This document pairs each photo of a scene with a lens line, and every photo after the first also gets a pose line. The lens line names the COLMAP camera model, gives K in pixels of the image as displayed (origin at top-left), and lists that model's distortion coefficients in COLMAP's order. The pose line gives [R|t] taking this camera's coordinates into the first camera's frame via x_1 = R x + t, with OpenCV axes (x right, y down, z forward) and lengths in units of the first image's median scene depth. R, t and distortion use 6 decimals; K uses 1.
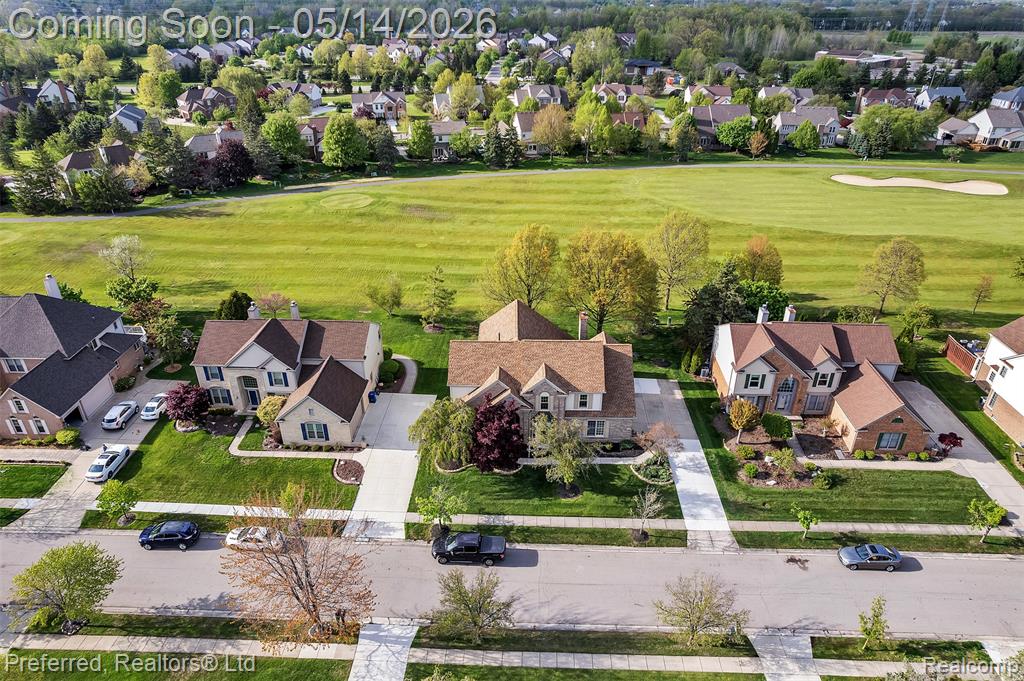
lens RADIAL K [[658.1, 0, 512.0], [0, 658.1, 340.5], [0, 0, 1]] dist [-0.082075, 0.072971]
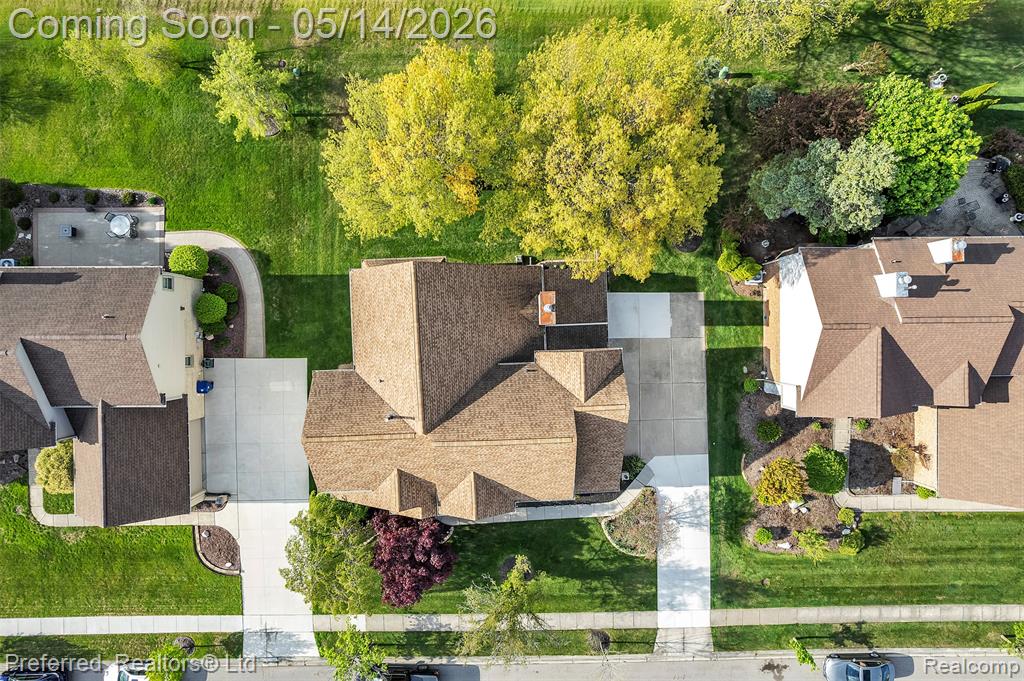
lens RADIAL K [[658.1, 0, 512.0], [0, 658.1, 340.5], [0, 0, 1]] dist [-0.082075, 0.072971]
pose [[0.998555, -0.052959, 0.009104, 0.079608], [0.016791, 0.468456, 0.883328, -0.503823], [-0.051045, -0.881898, 0.468668, 0.783720]]
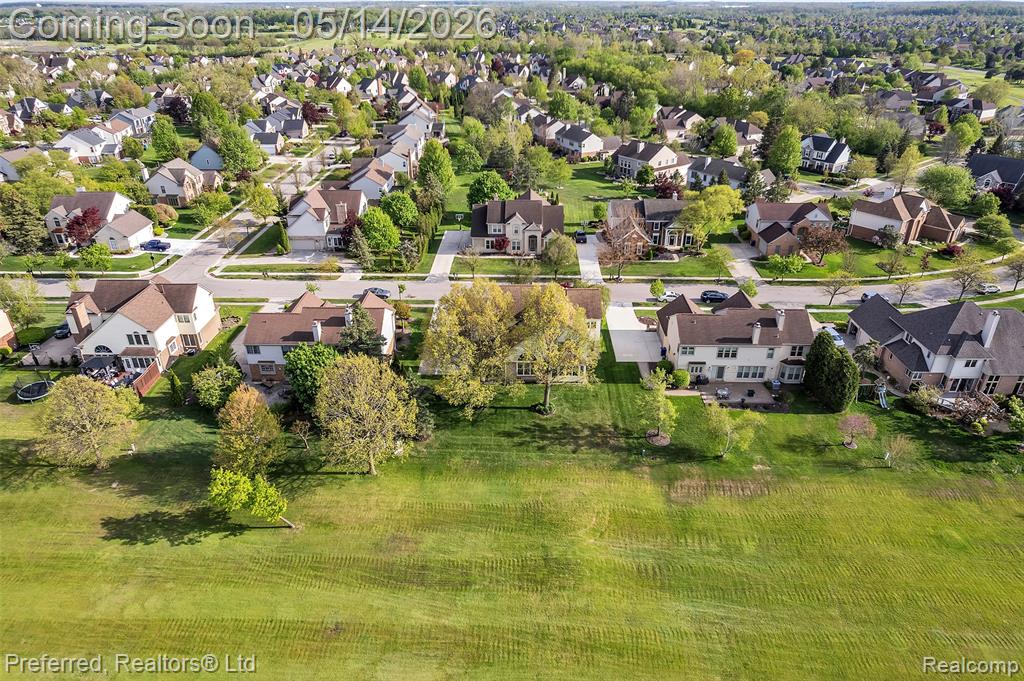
lens RADIAL K [[652.8, 0, 512.0], [0, 652.8, 340.5], [0, 0, 1]] dist [-0.061532, 0.032820]
pose [[-0.999796, 0.007913, -0.018564, 0.118160], [-0.011114, 0.551975, 0.833787, -1.064654], [0.016844, 0.833823, -0.551774, 1.800483]]
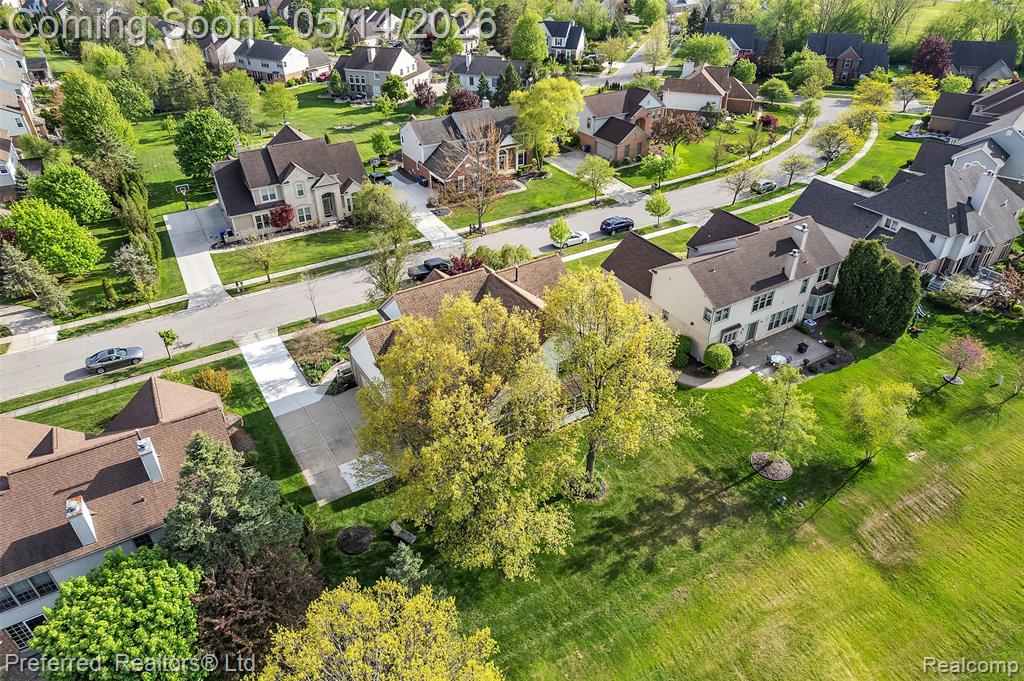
lens RADIAL K [[658.1, 0, 512.0], [0, 658.1, 340.5], [0, 0, 1]] dist [-0.082075, 0.072971]
pose [[-0.837486, 0.302490, -0.455100, 0.371008], [-0.261264, 0.509823, 0.819647, -0.611555], [0.479956, 0.805345, -0.347940, 1.320407]]
